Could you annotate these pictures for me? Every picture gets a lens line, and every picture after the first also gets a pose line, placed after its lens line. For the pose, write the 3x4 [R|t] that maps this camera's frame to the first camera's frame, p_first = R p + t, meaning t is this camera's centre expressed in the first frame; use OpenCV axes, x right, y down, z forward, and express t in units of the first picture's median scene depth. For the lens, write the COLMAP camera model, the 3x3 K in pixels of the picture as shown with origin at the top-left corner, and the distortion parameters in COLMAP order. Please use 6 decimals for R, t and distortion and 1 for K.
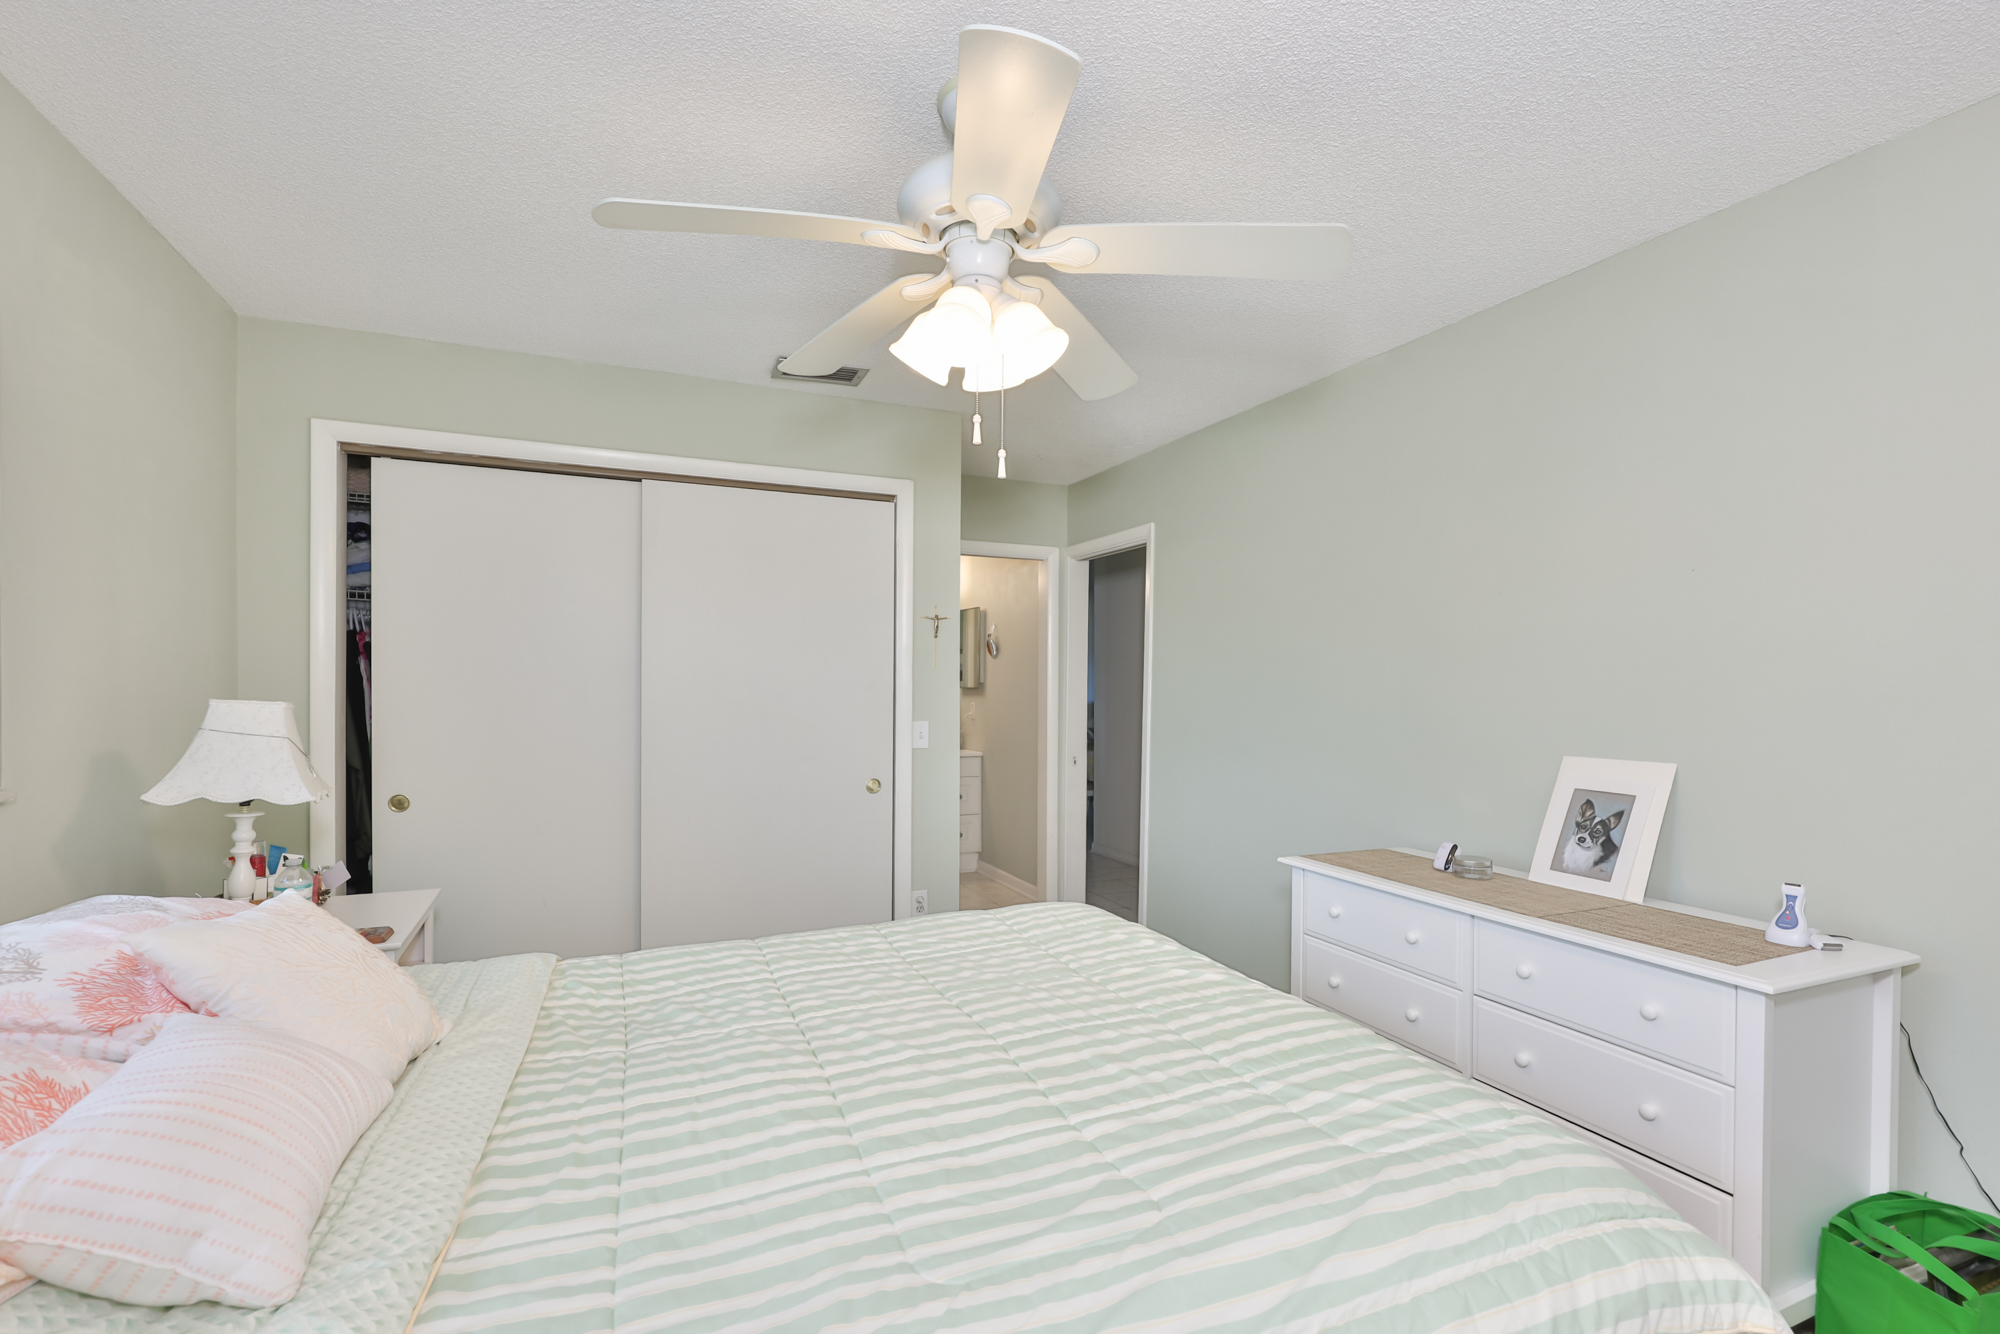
lens RADIAL K [[853.5, 0, 1019.8], [0, 853.5, 671.2], [0, 0, 1]] dist [-0.001049, -0.000124]
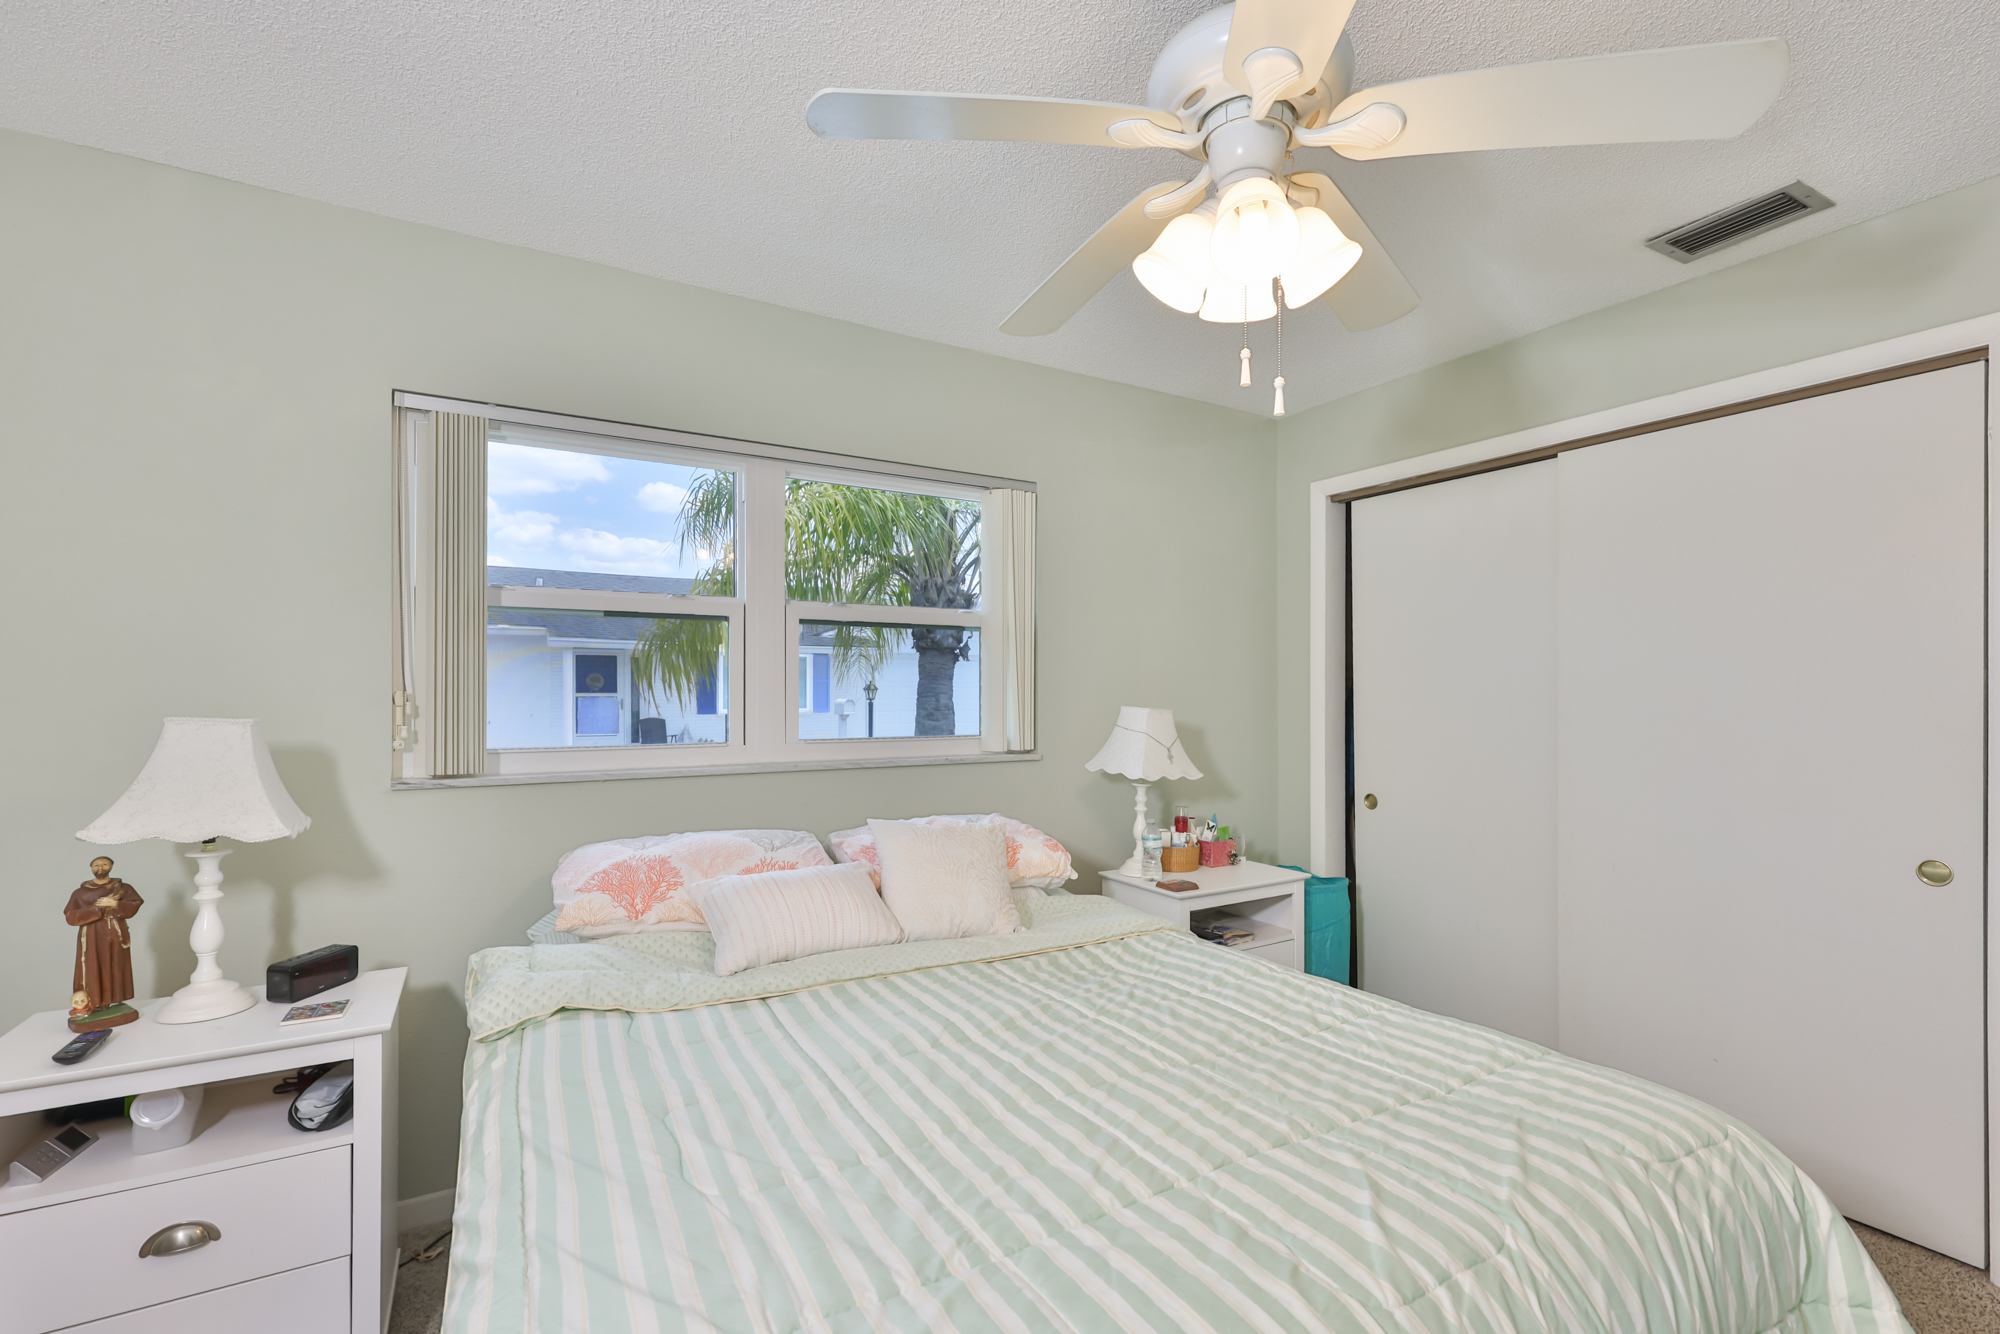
lens RADIAL K [[903.3, 0, 1000.0], [0, 903.3, 667.0], [0, 0, 1]] dist [-0.001608, -0.000059]
pose [[0.134168, -0.036154, -0.990299, 0.719329], [0.017943, 0.999259, -0.034050, 0.016476], [0.990796, -0.013200, 0.134717, 0.649305]]
